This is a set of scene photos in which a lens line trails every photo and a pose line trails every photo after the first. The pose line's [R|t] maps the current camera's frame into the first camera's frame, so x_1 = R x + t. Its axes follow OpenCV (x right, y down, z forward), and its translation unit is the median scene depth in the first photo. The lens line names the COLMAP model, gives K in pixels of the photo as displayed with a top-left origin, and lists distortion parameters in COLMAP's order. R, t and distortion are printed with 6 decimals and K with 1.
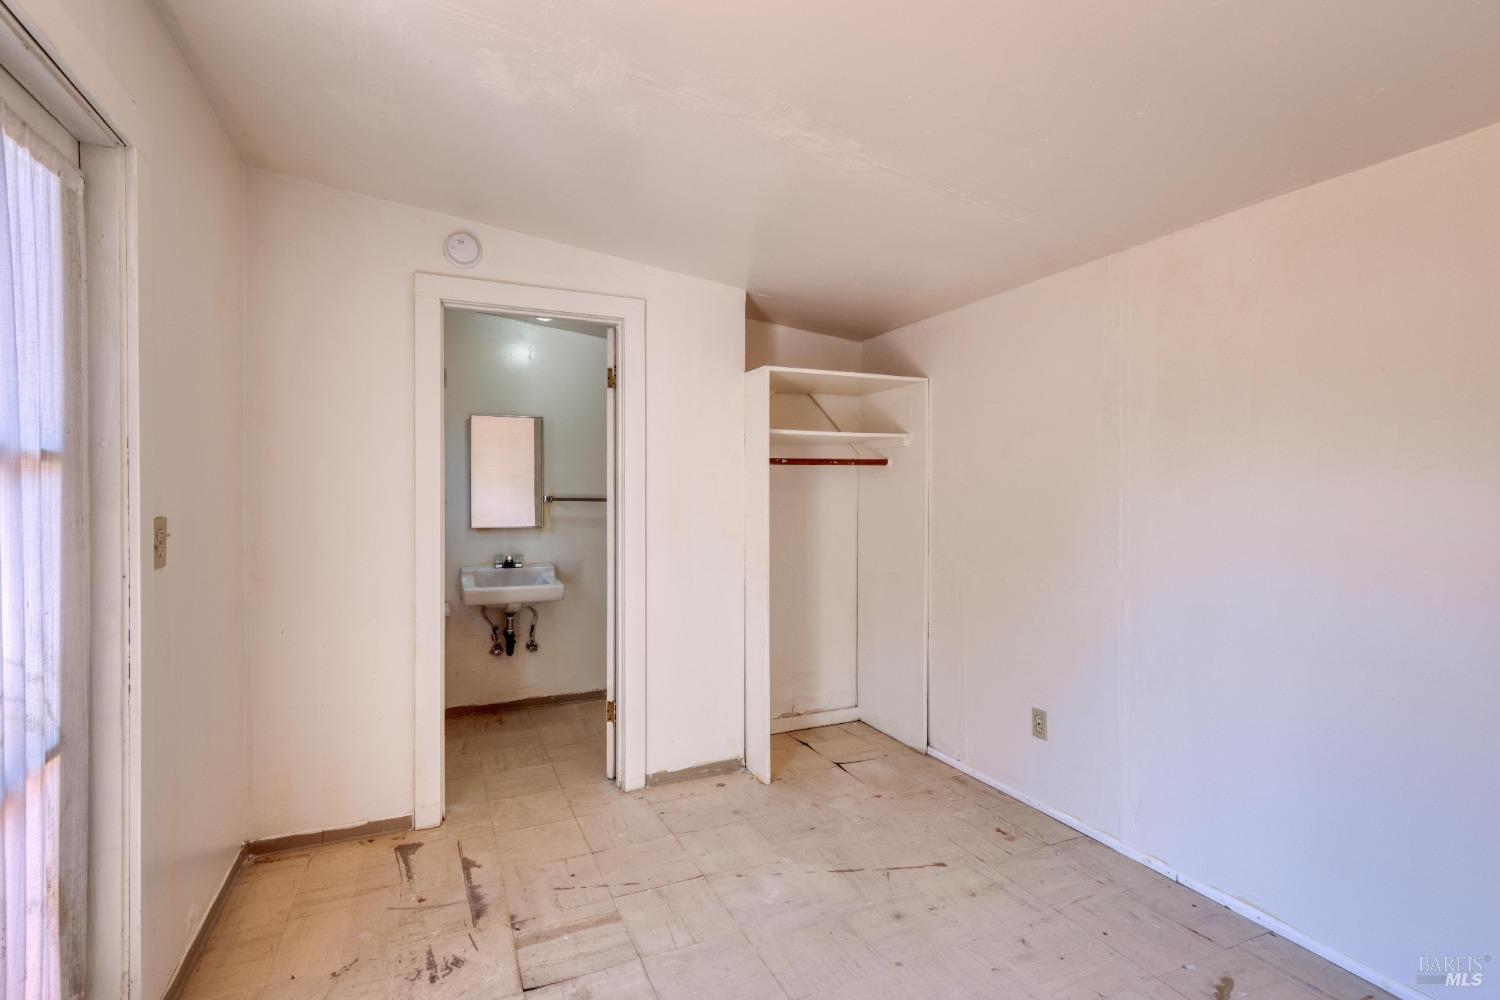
lens RADIAL K [[702.2, 0, 749.1], [0, 702.2, 503.2], [0, 0, 1]] dist [0.011883, 0.000184]
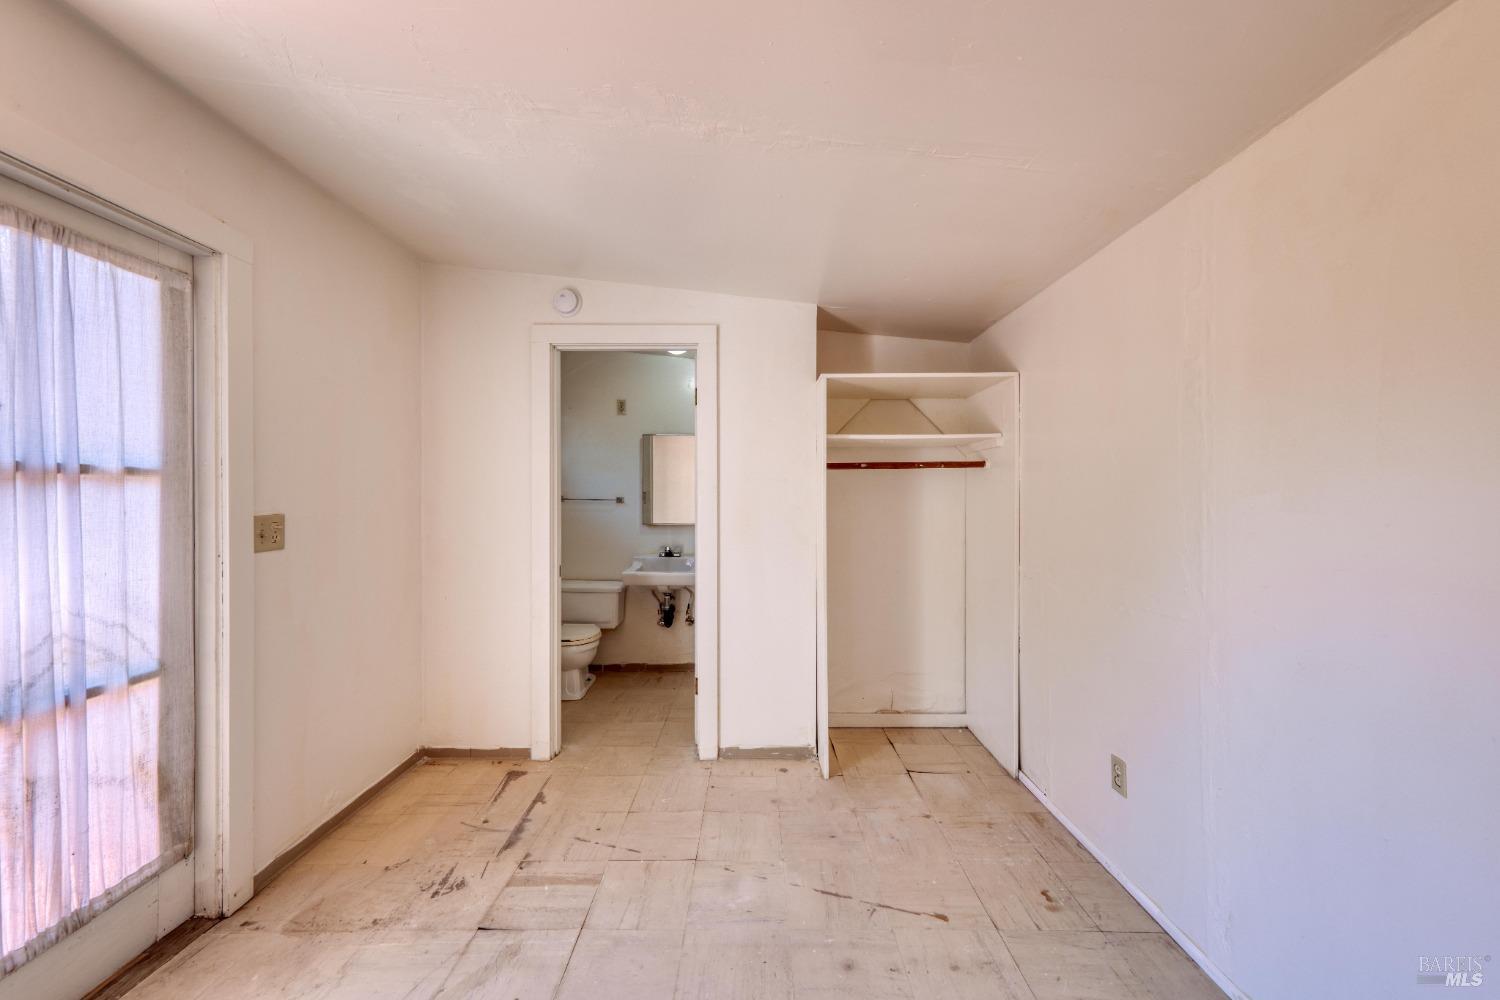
lens RADIAL K [[570.0, 0, 750.0], [0, 570.0, 500.0], [0, 0, 1]] dist [0.010186, -0.000301]
pose [[0.909978, 0.002422, -0.414649, 0.280836], [-0.005328, 0.999969, -0.005851, -0.003862], [0.414622, 0.007533, 0.909963, 0.194215]]
